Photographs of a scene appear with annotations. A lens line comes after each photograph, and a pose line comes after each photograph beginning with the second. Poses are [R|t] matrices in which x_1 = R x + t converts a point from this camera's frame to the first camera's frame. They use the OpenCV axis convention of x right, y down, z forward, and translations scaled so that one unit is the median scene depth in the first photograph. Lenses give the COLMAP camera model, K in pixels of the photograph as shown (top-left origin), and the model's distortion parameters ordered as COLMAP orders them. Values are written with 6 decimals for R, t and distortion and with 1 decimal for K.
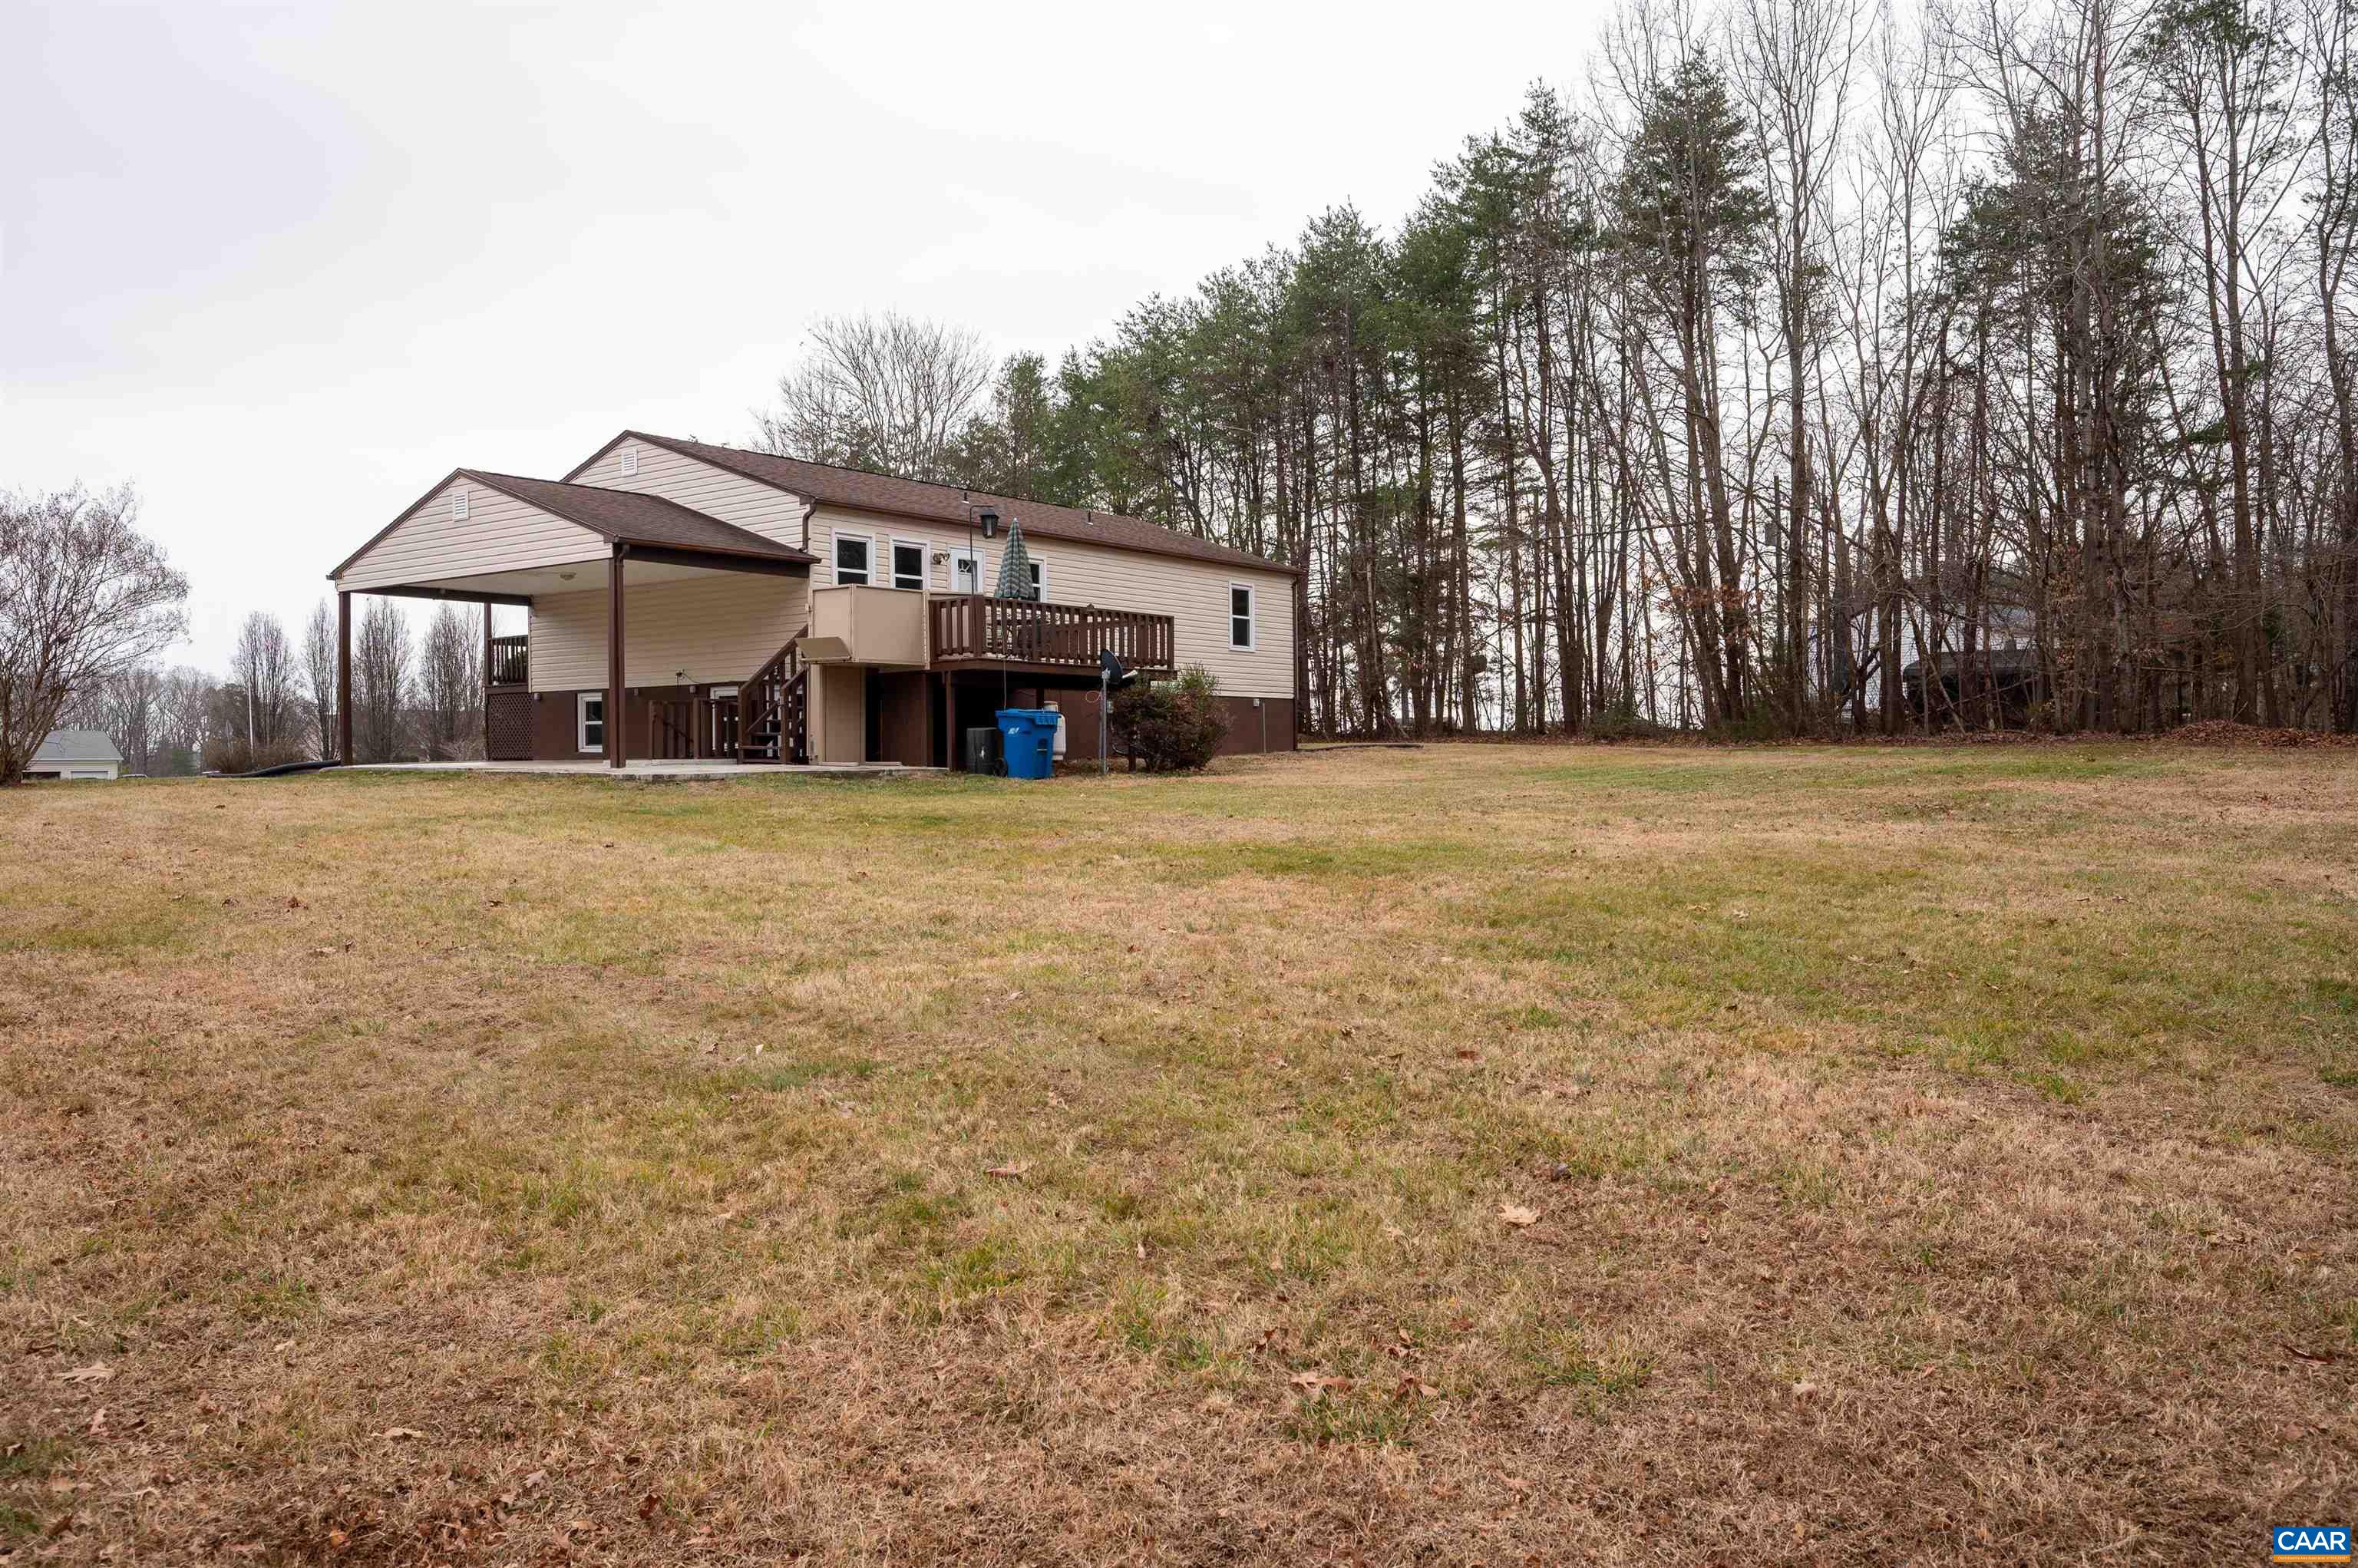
lens RADIAL K [[1649.2, 0, 1175.3], [0, 1649.2, 786.6], [0, 0, 1]] dist [0.001583, 0.000232]
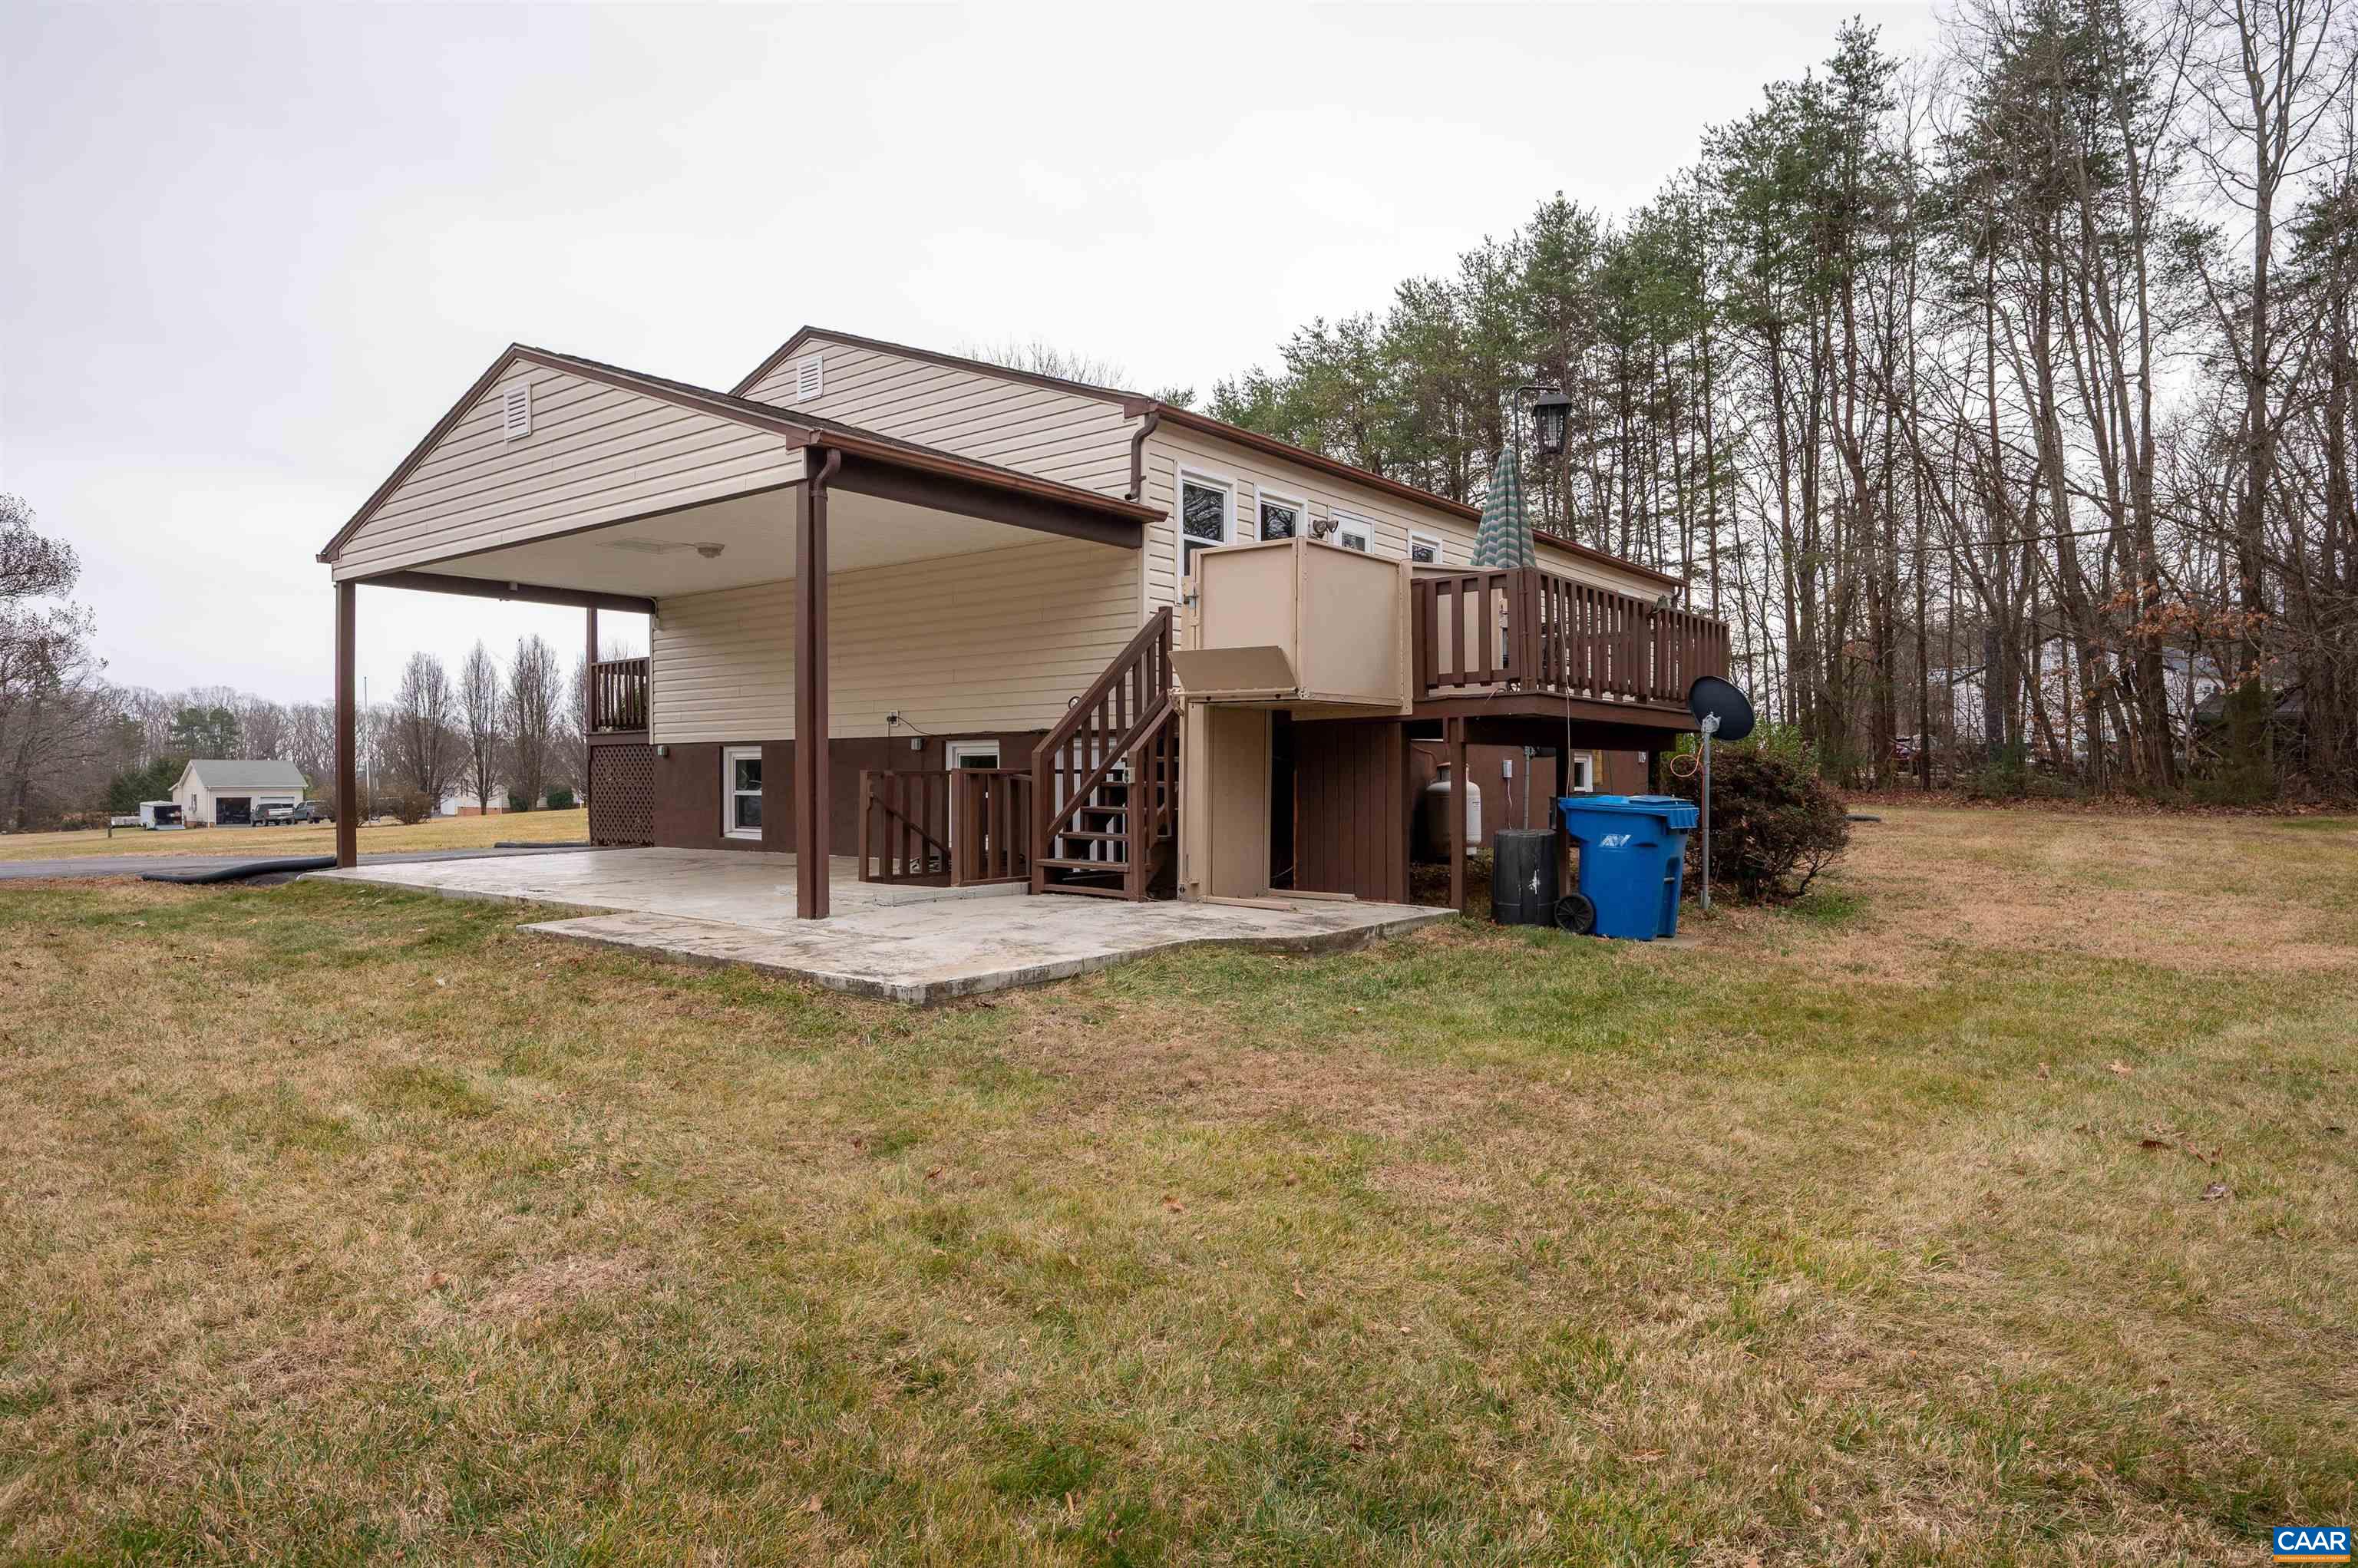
lens RADIAL K [[1345.1, 0, 1183.7], [0, 1345.1, 779.9], [0, 0, 1]] dist [-0.006256, -0.000881]
pose [[0.999927, 0.003577, -0.011561, -0.177793], [-0.003771, 0.999852, -0.016766, -0.035724], [0.011499, 0.016808, 0.999793, 0.480755]]
